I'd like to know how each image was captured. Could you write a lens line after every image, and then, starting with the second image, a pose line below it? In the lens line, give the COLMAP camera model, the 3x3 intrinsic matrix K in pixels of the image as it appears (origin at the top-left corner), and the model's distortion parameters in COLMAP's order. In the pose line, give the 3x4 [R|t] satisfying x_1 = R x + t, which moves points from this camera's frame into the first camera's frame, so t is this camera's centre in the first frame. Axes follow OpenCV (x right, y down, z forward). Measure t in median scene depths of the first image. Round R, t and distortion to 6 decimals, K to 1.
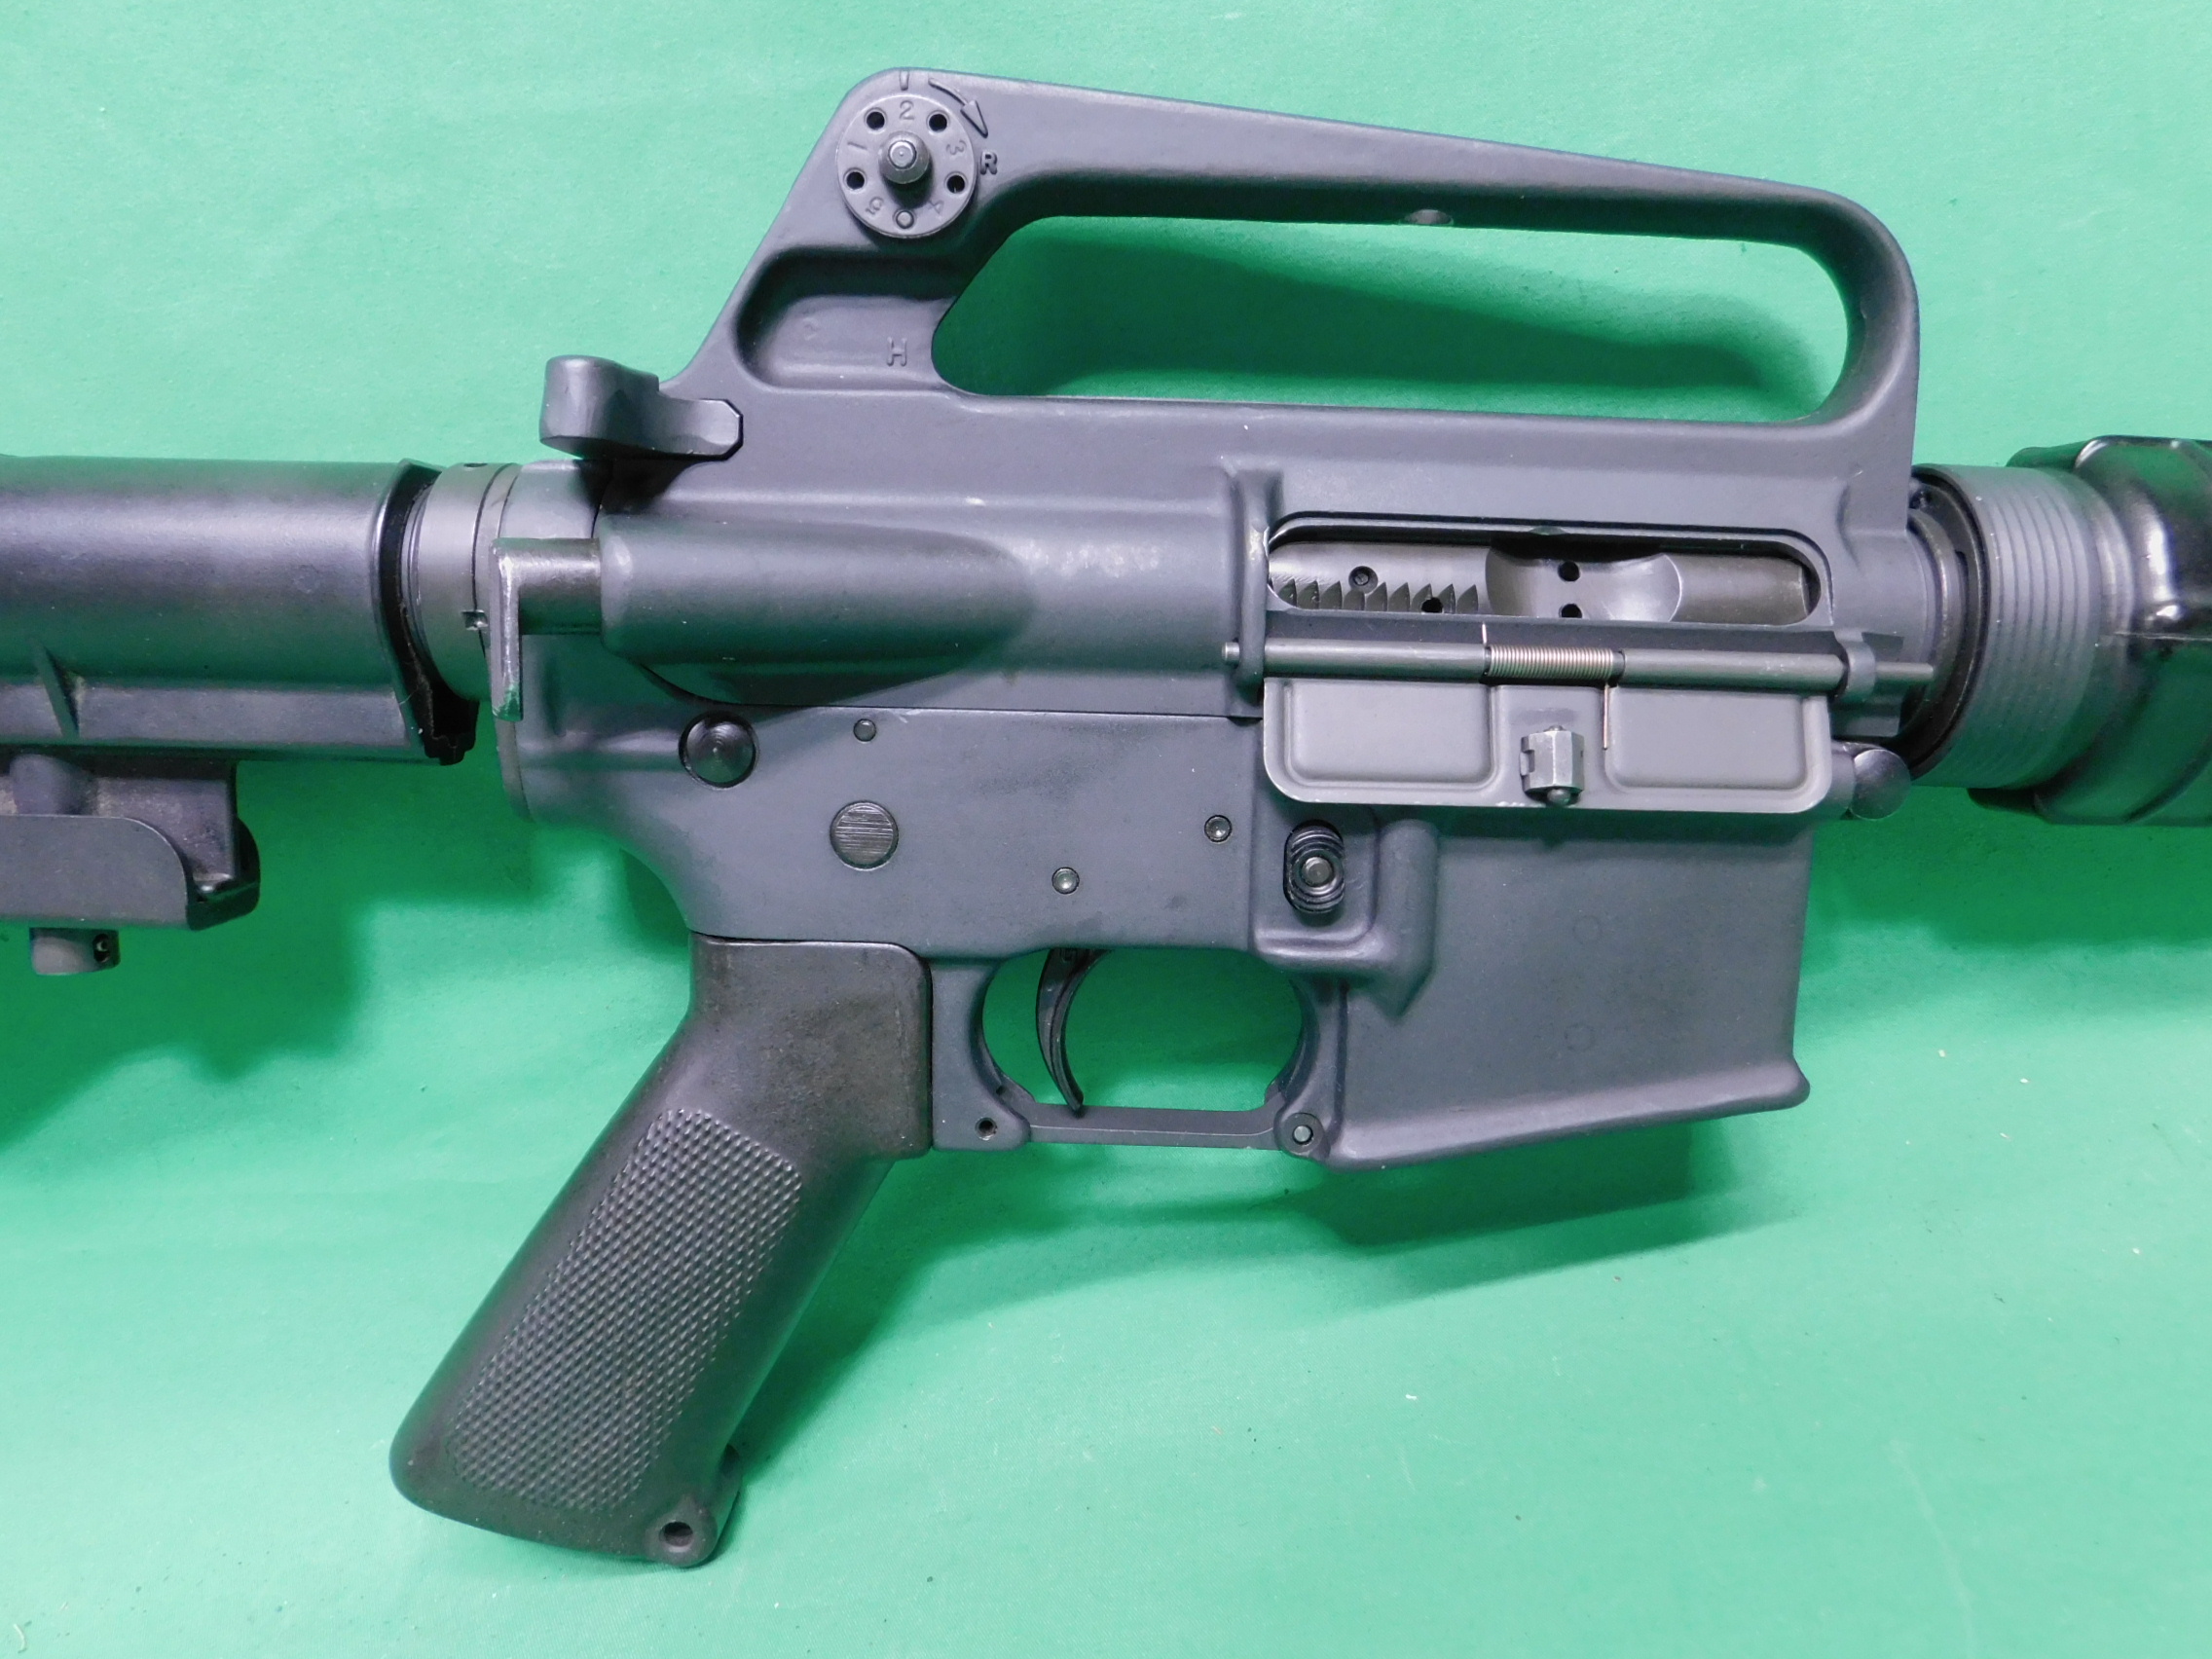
lens RADIAL K [[1447.4, 0, 1106.0], [0, 1447.4, 829.5], [0, 0, 1]] dist [-0.088402, 0.078976]
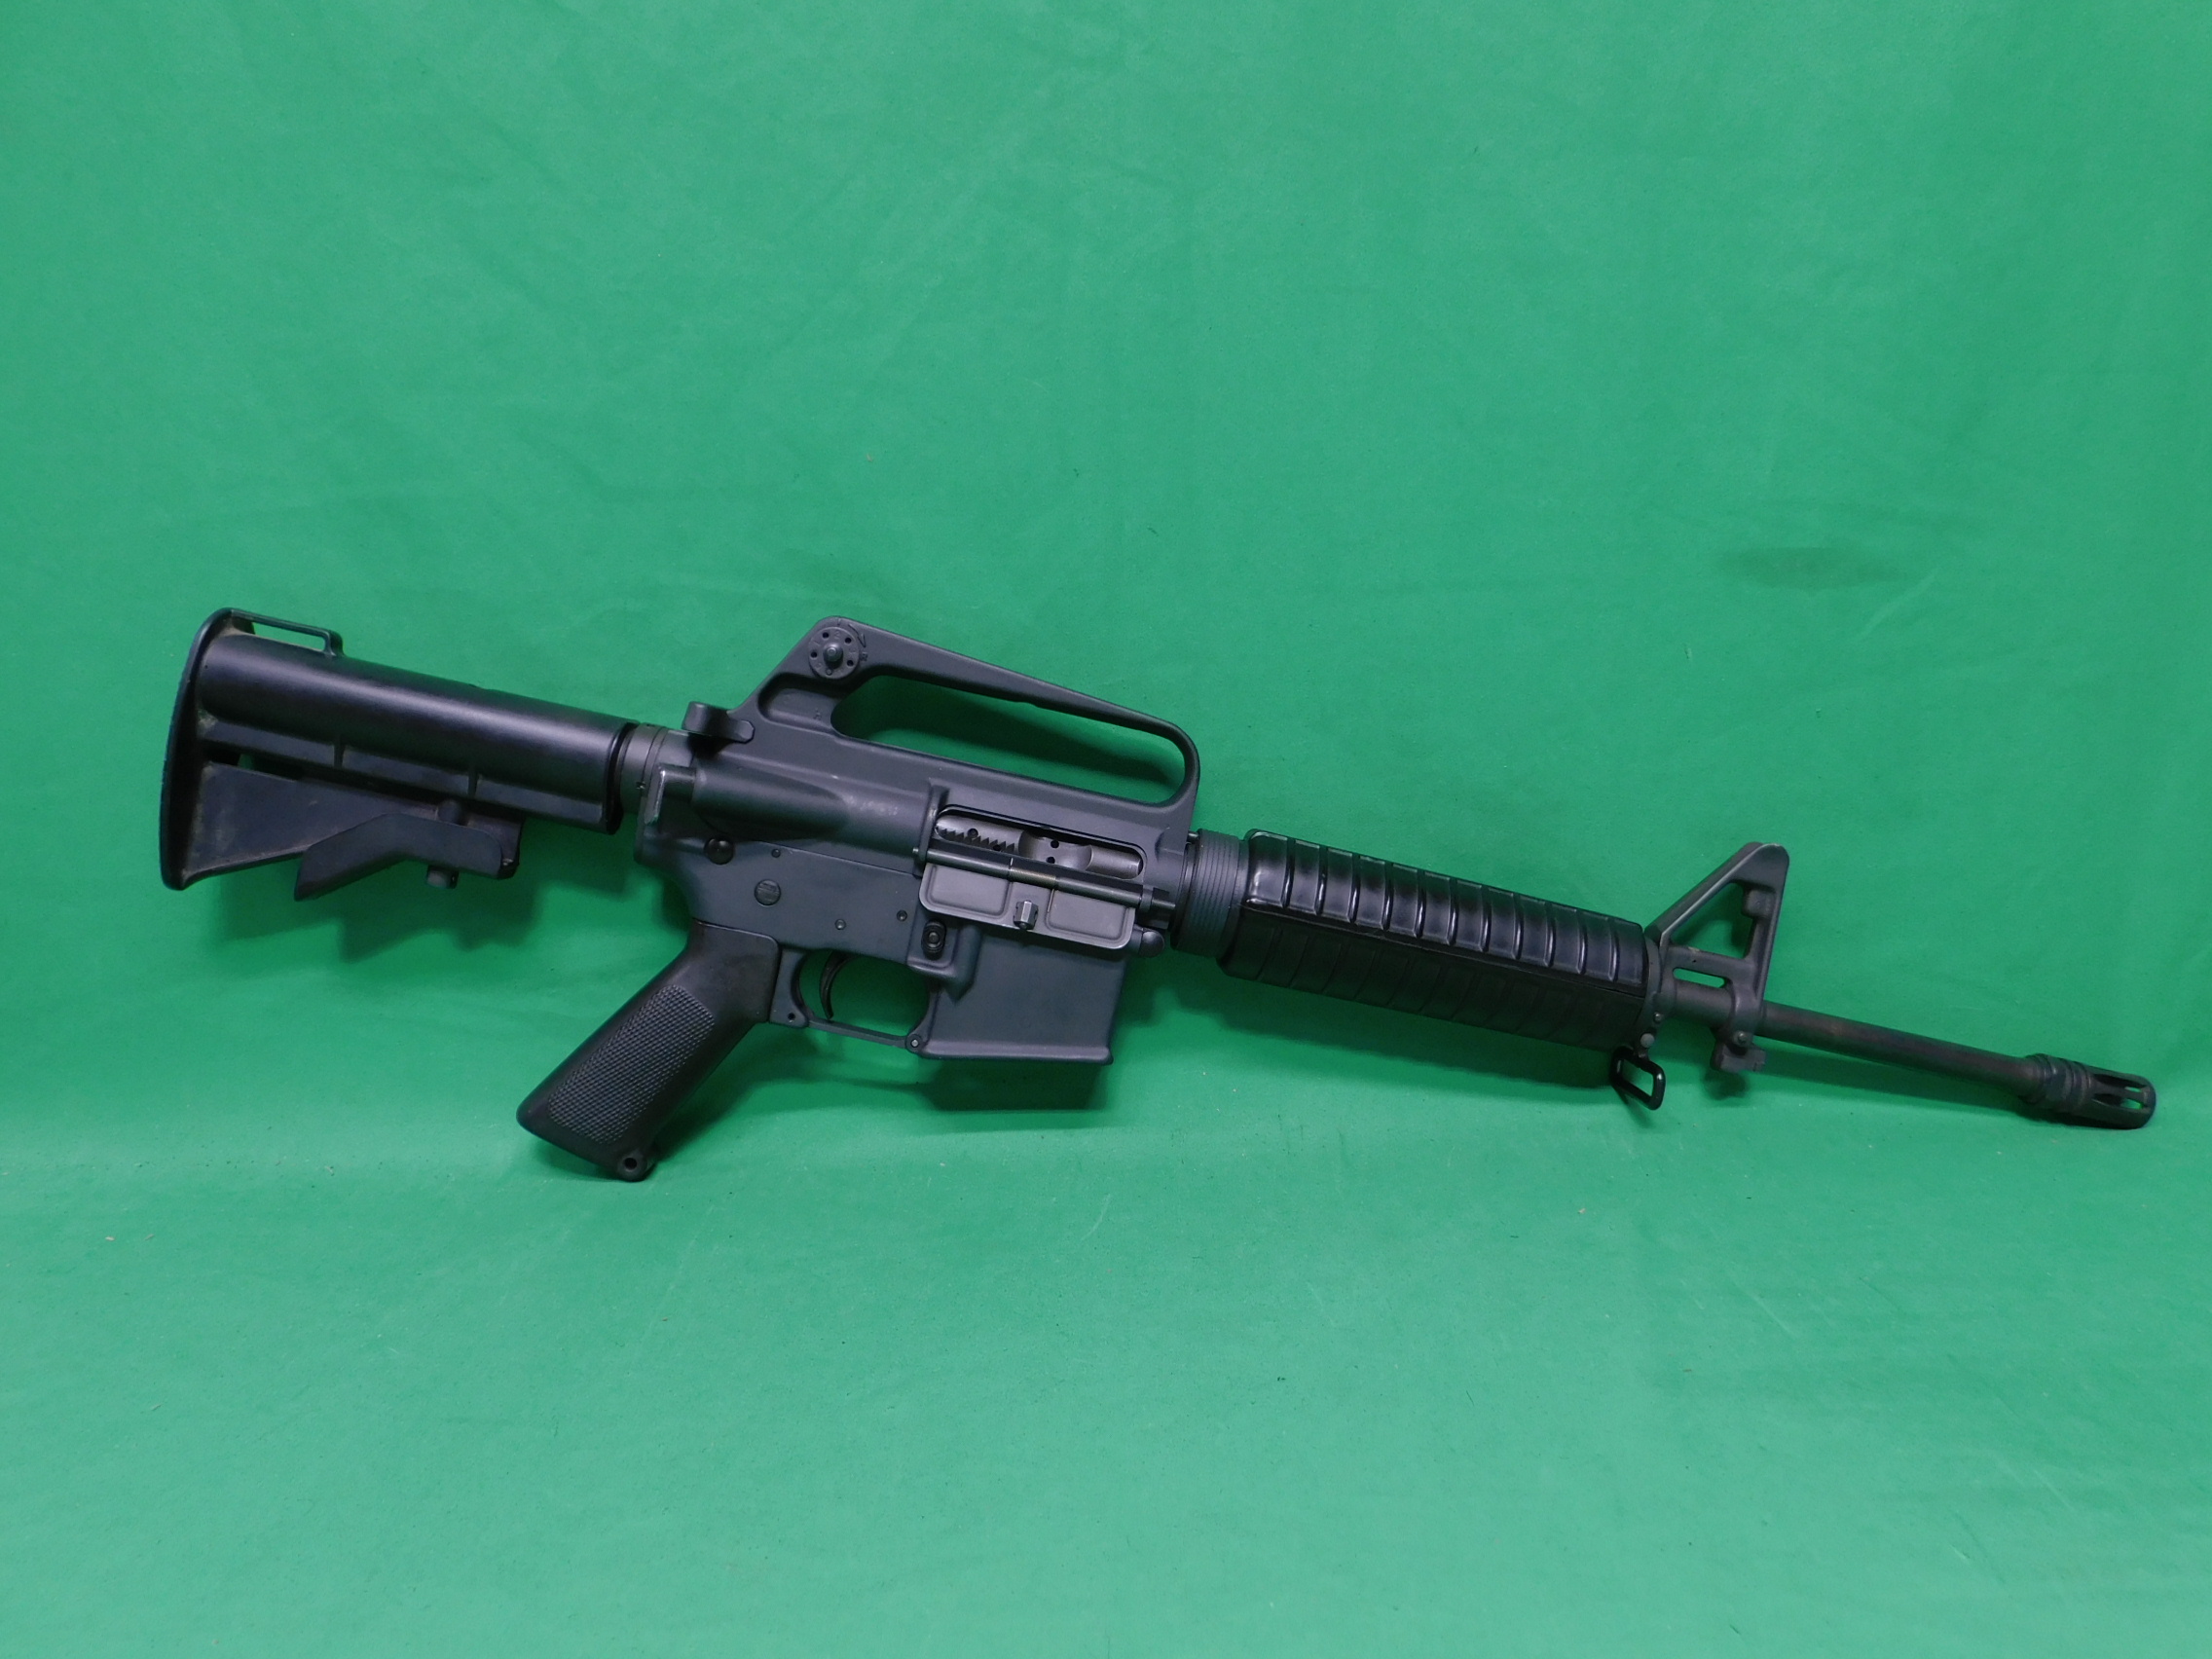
lens RADIAL K [[1447.4, 0, 1106.0], [0, 1447.4, 829.5], [0, 0, 1]] dist [-0.088402, 0.078976]
pose [[0.980930, 0.189053, 0.045106, 0.296125], [-0.182625, 0.975960, -0.118956, 0.091466], [-0.066510, 0.108450, 0.991874, -1.652768]]
